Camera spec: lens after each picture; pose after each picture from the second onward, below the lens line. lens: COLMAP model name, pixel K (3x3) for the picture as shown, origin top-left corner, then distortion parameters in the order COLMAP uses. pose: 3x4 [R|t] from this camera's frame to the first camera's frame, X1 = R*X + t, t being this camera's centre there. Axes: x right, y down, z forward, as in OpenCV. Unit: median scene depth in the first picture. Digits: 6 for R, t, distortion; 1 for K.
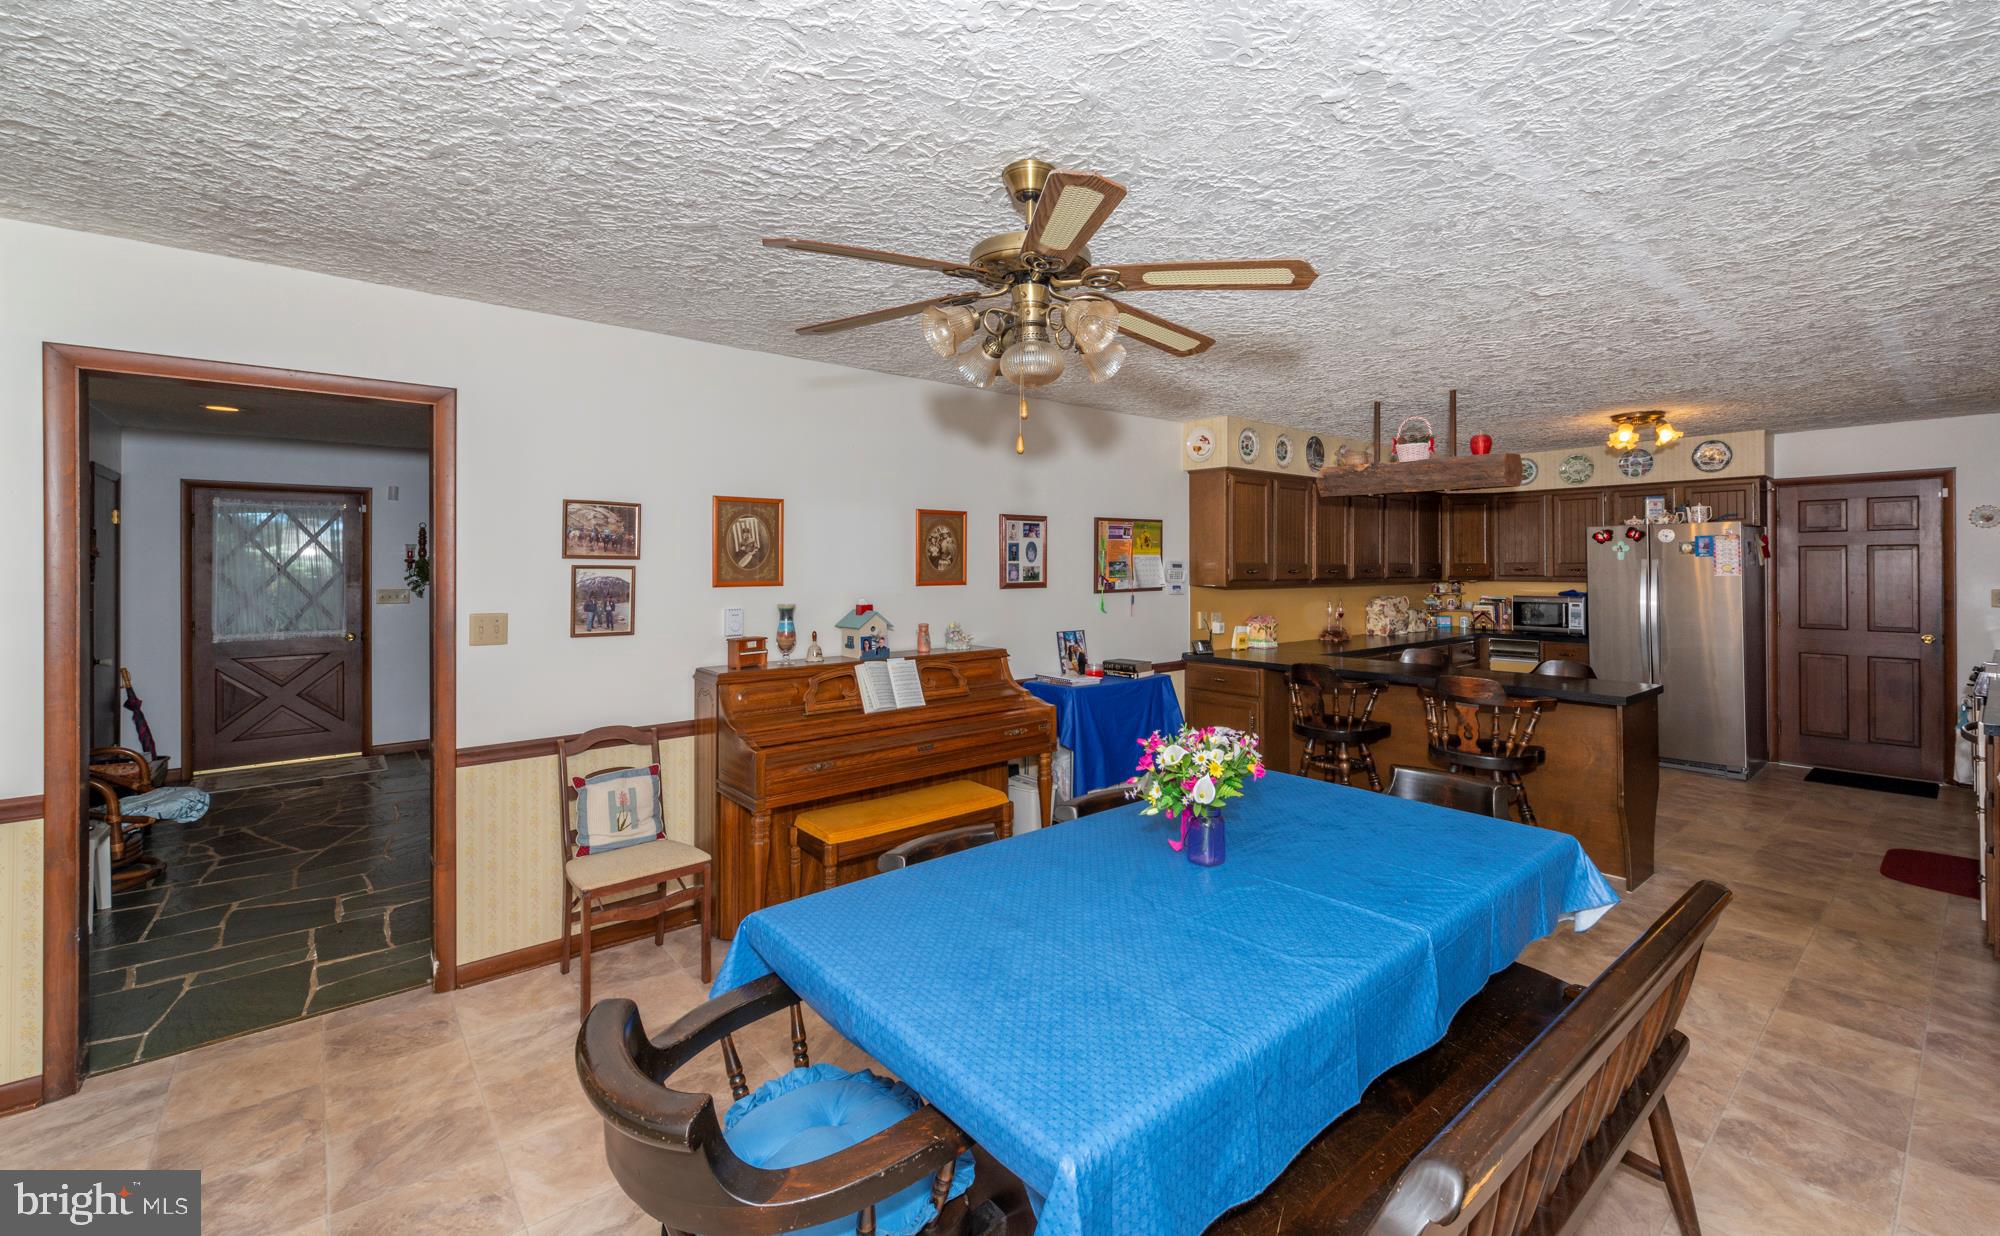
lens RADIAL K [[832.8, 0, 1028.2], [0, 832.8, 560.0], [0, 0, 1]] dist [0.004475, 0.000183]
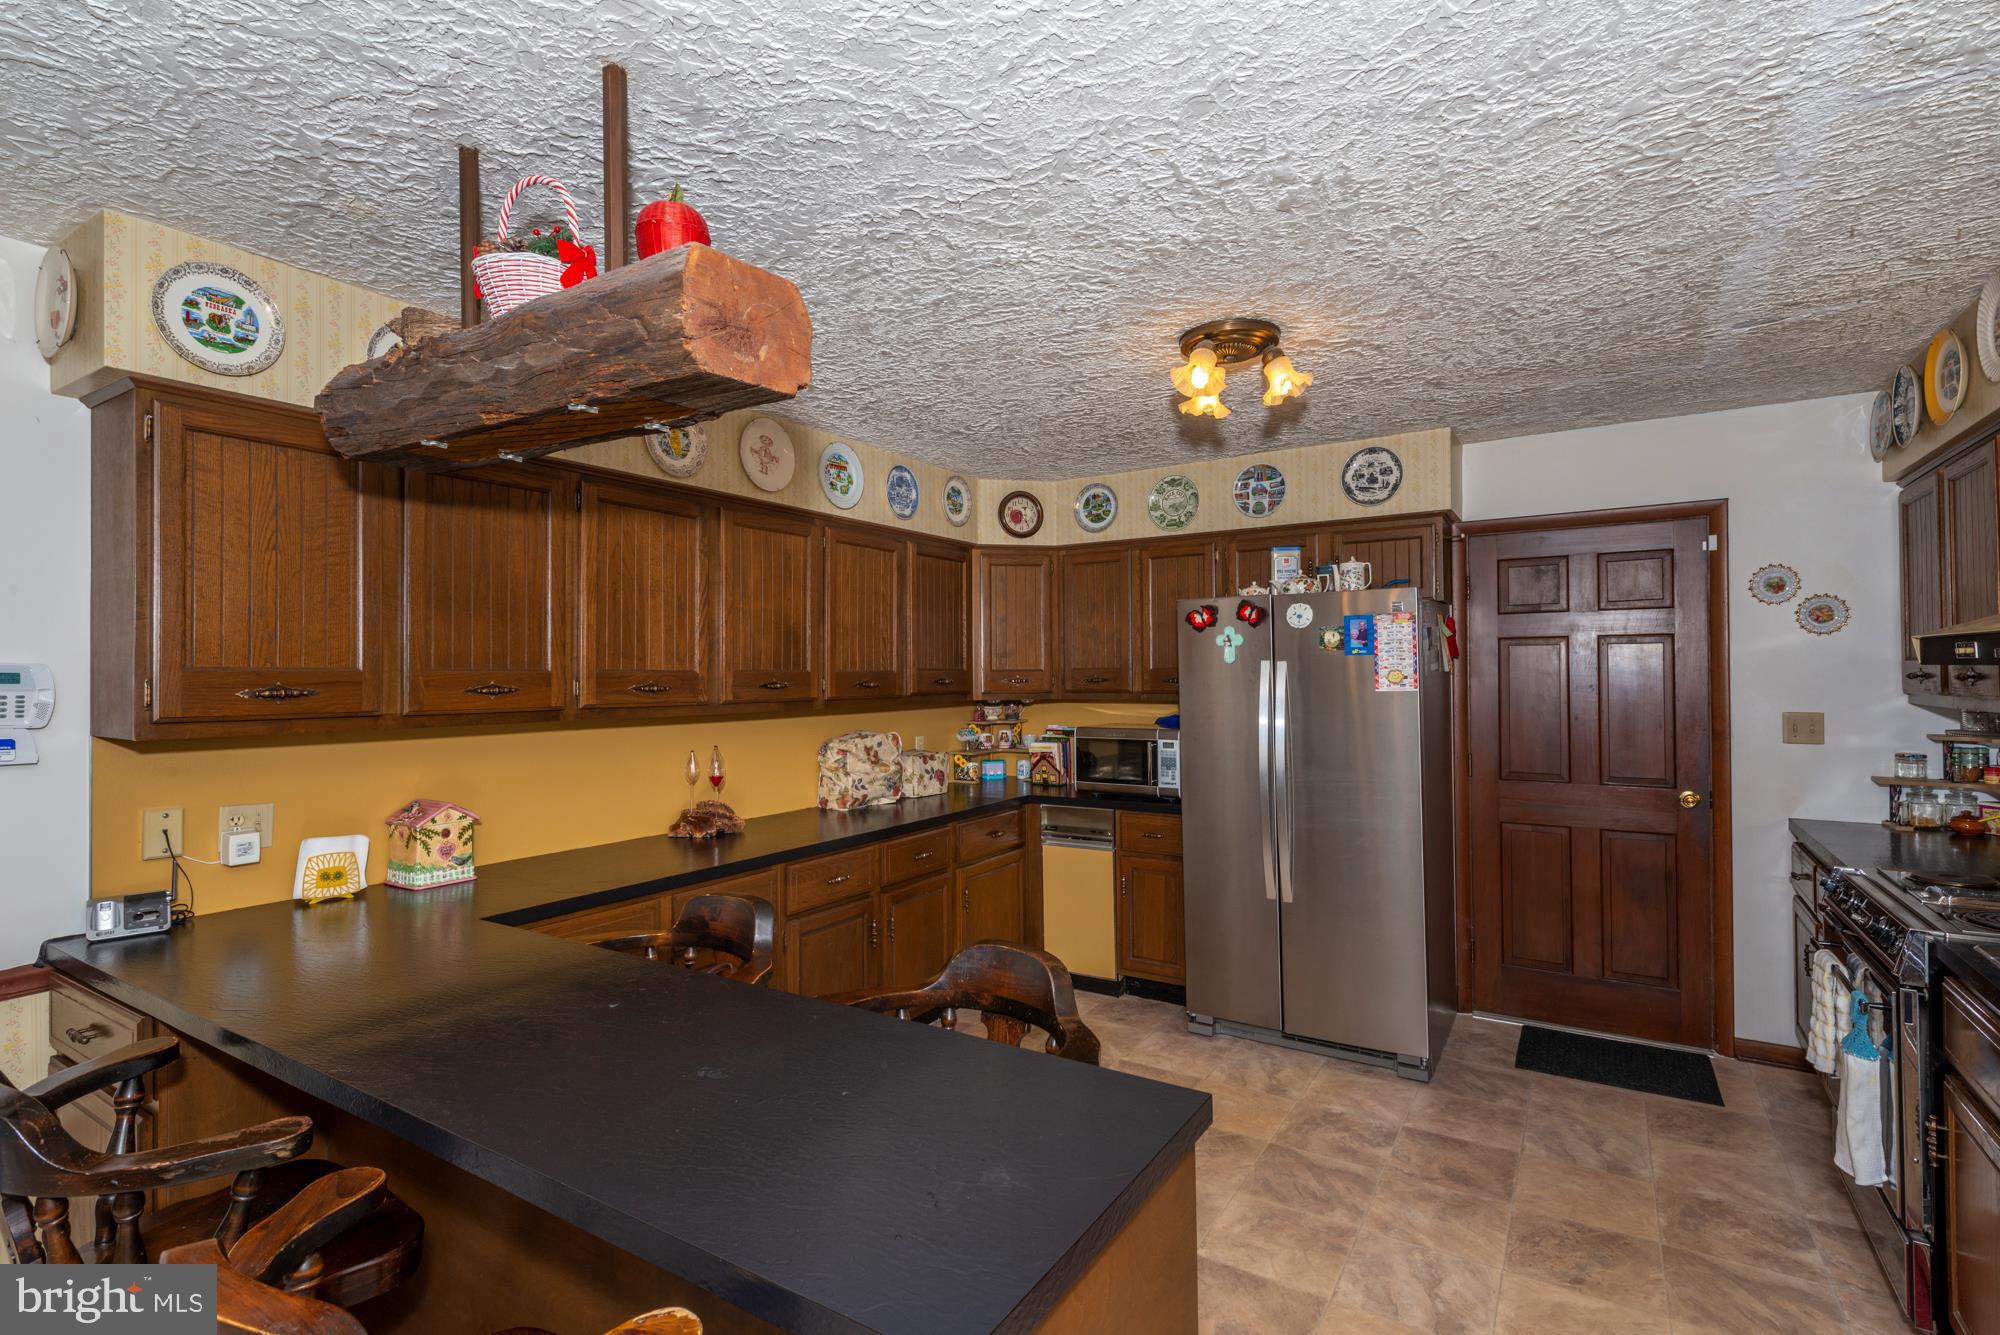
lens RADIAL K [[945.5, 0, 999.0], [0, 945.5, 662.9], [0, 0, 1]] dist [0.016294, 0.000238]
pose [[0.954915, -0.000391, 0.296878, 0.401424], [0.002541, 0.999973, -0.006854, 0.004382], [-0.296867, 0.007300, 0.954891, 0.480958]]
